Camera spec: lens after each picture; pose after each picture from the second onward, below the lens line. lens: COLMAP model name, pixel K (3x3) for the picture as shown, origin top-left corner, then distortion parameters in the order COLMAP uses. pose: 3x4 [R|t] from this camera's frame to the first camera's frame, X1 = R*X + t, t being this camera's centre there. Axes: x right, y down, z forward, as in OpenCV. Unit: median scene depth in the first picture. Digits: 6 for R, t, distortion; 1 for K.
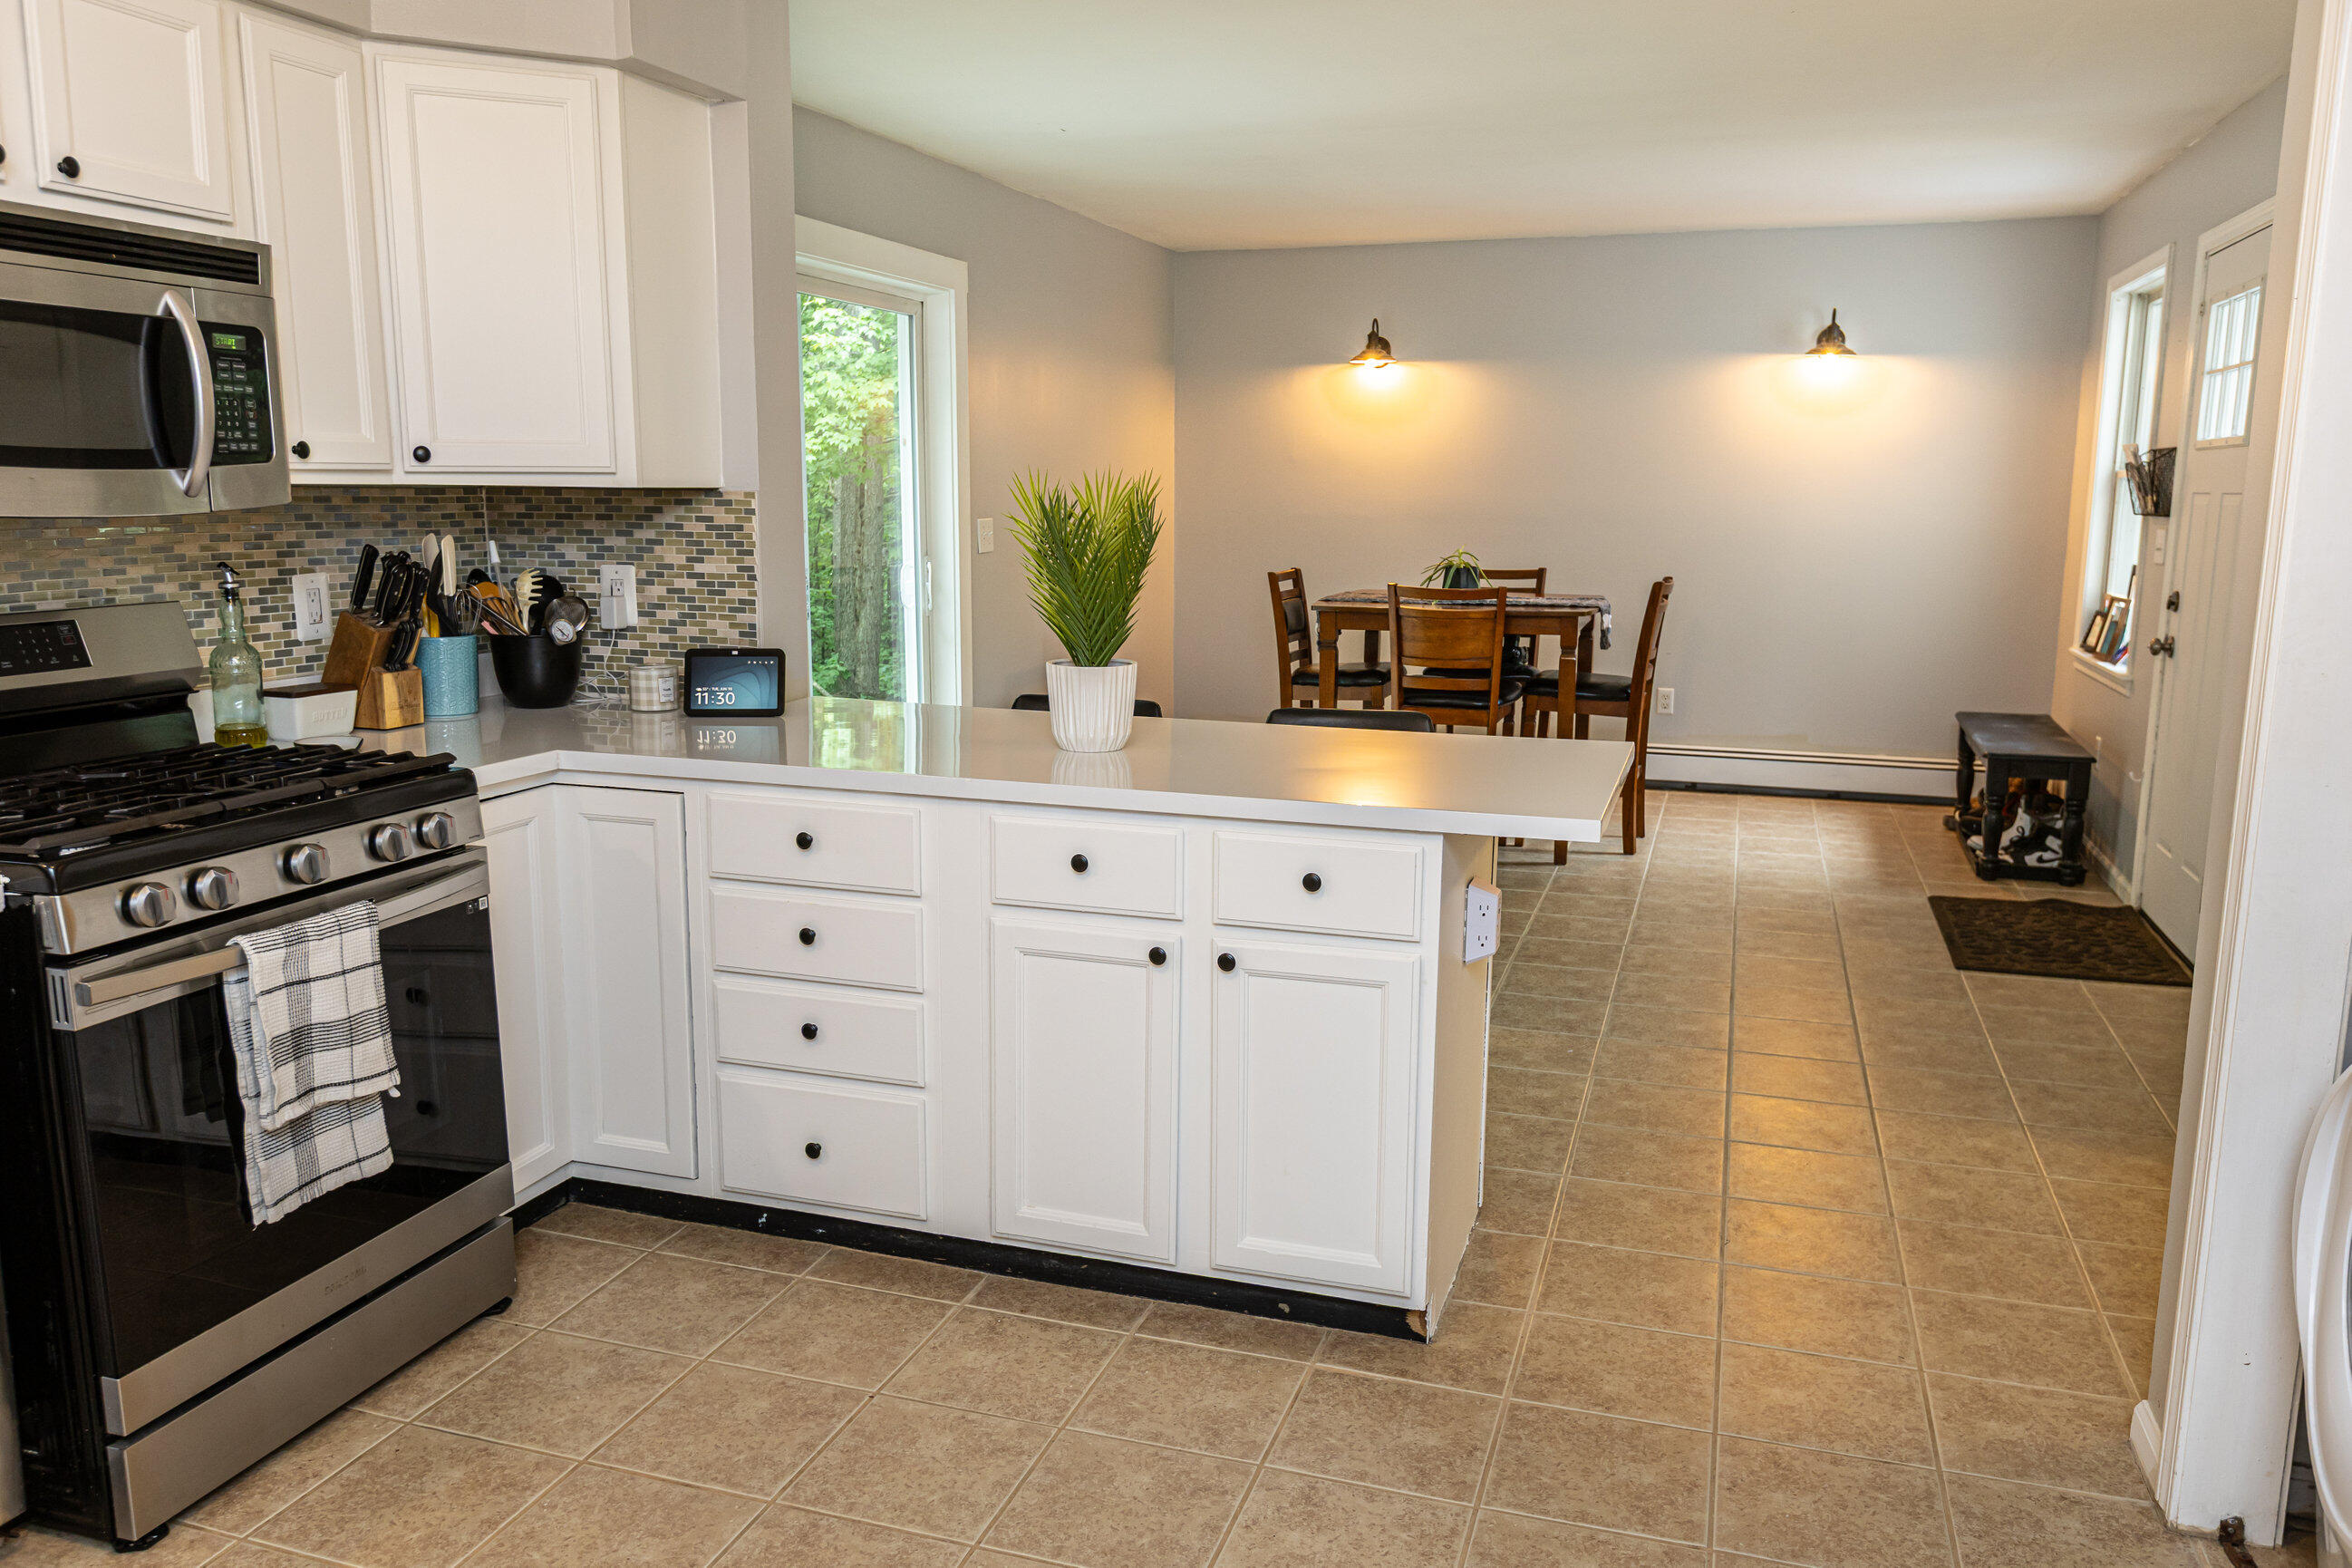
lens RADIAL K [[1751.4, 0, 1172.4], [0, 1751.4, 799.0], [0, 0, 1]] dist [-0.001173, 0.006272]
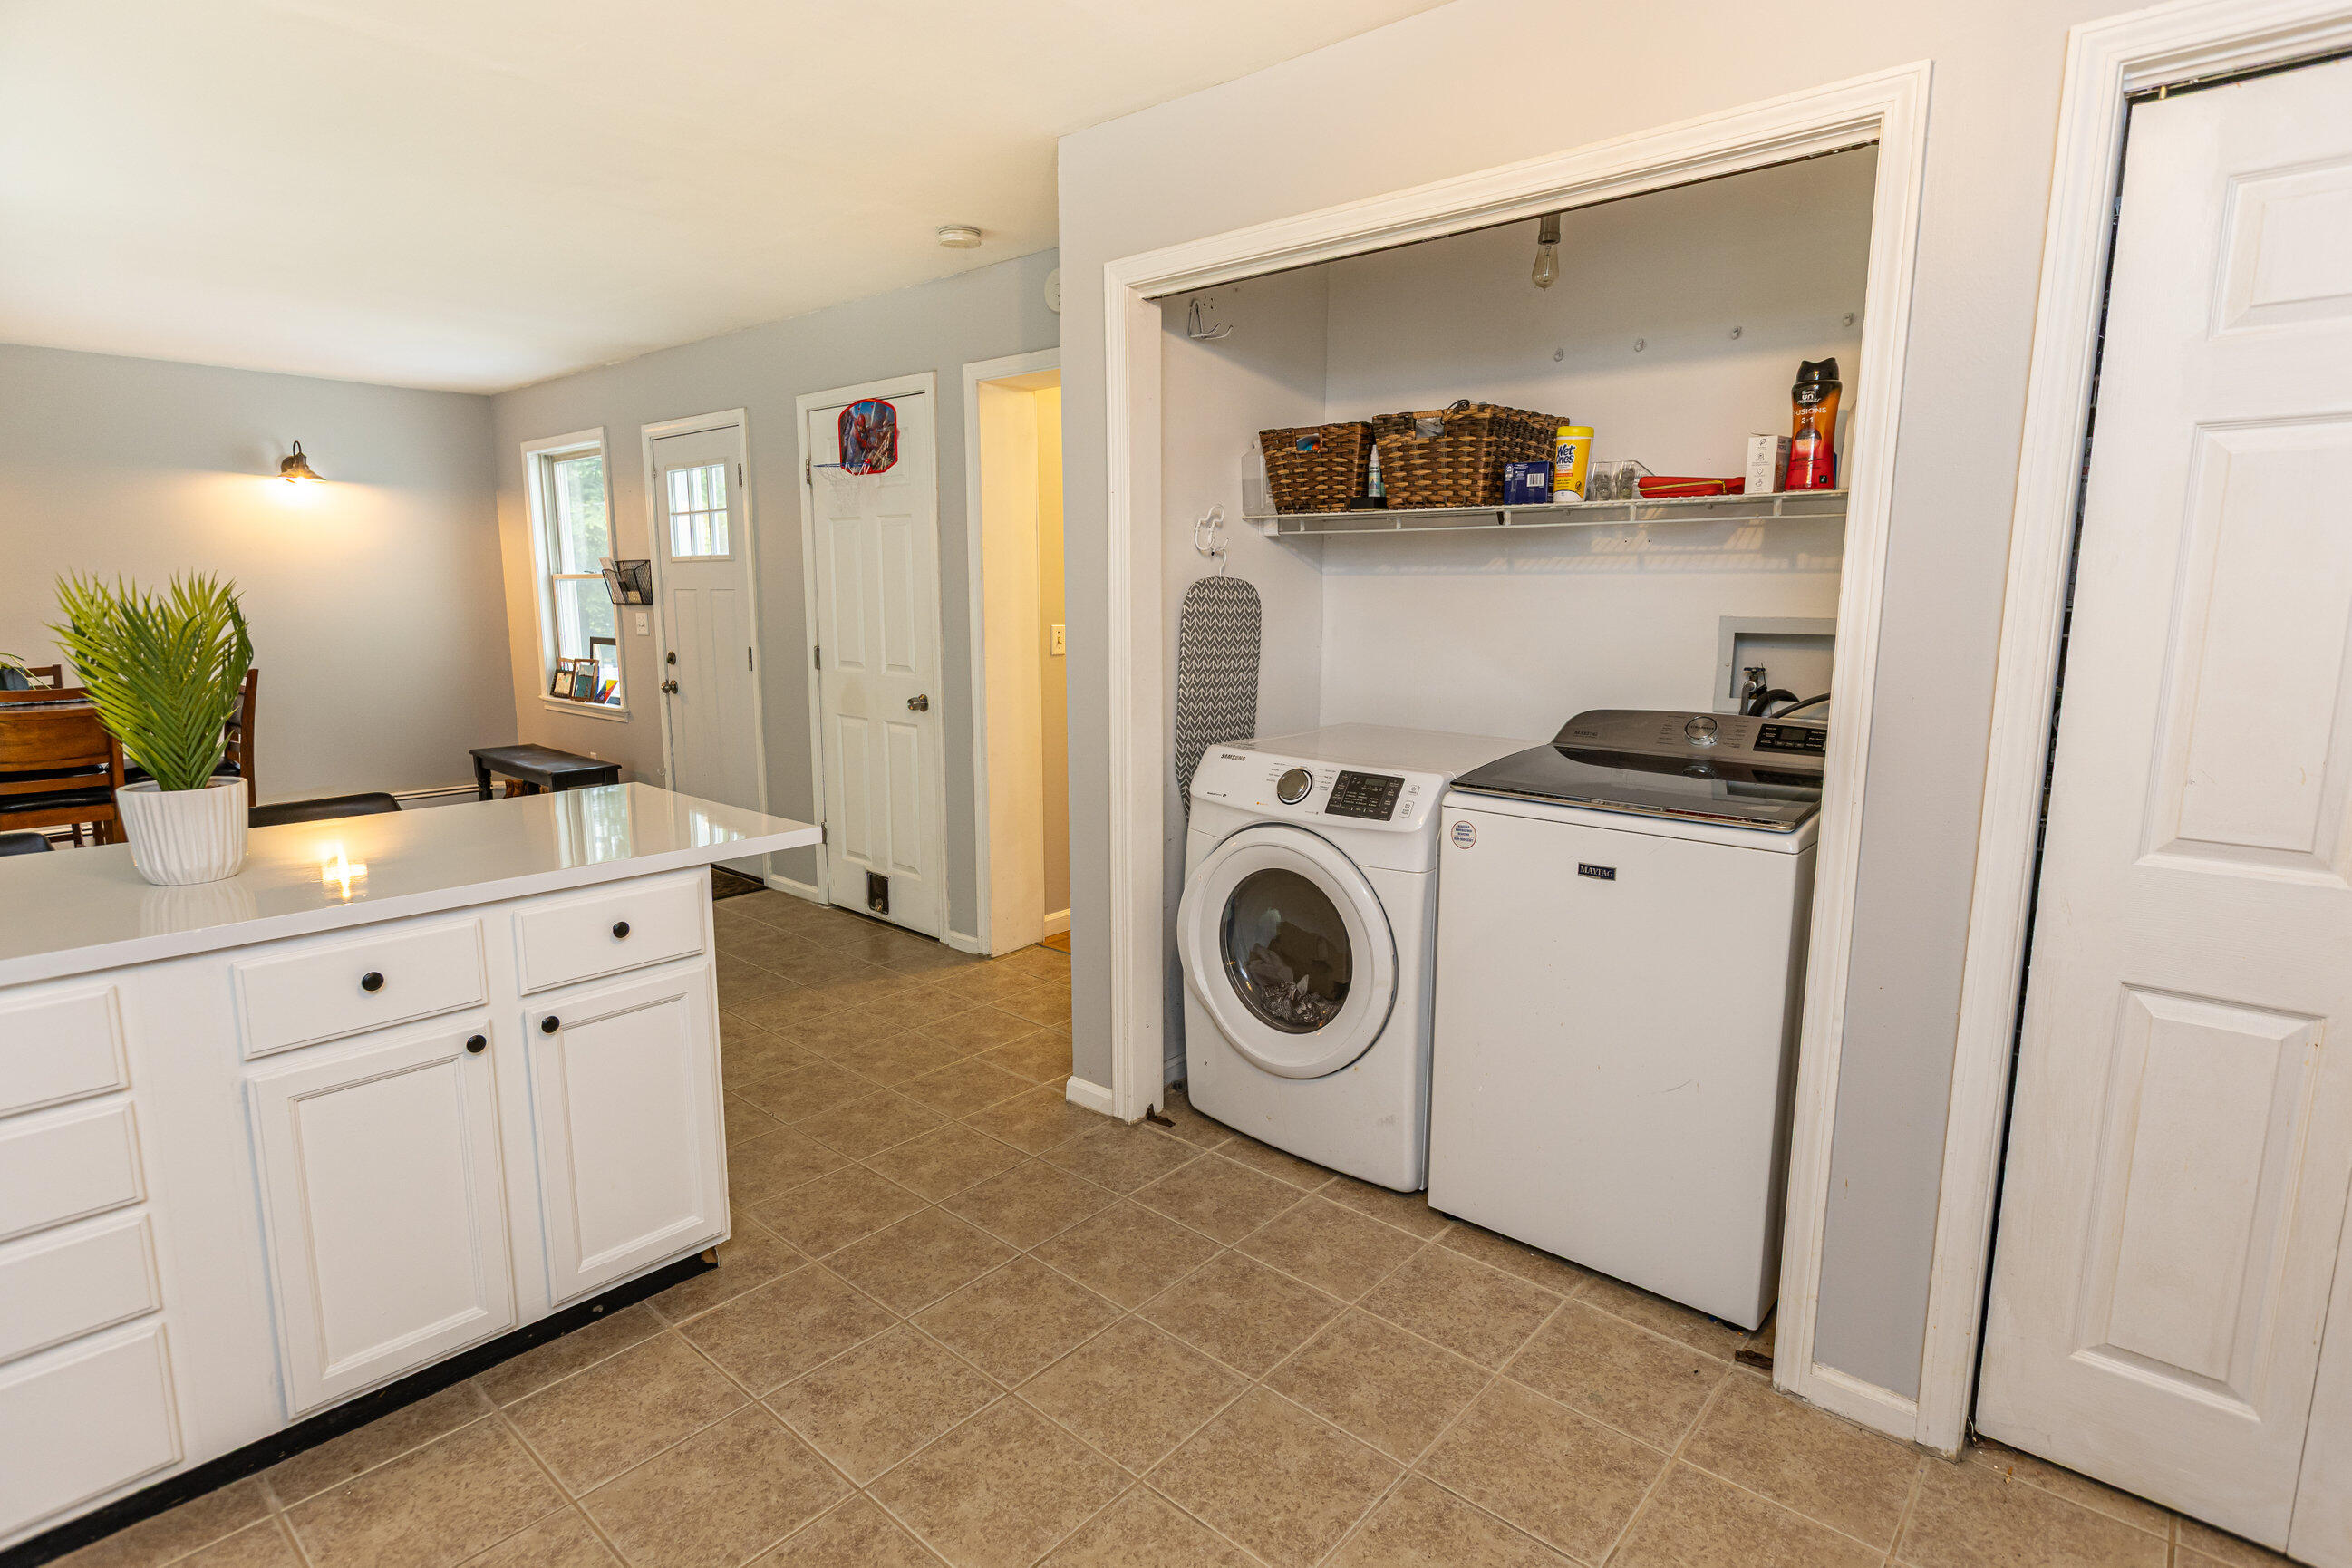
lens RADIAL K [[1189.4, 0, 1174.5], [0, 1189.4, 769.0], [0, 0, 1]] dist [0.005354, -0.000074]
pose [[0.392087, -0.143721, 0.908632, -0.451052], [0.161911, 0.983083, 0.085631, -0.062315], [-0.905567, 0.113543, 0.408724, 0.305661]]
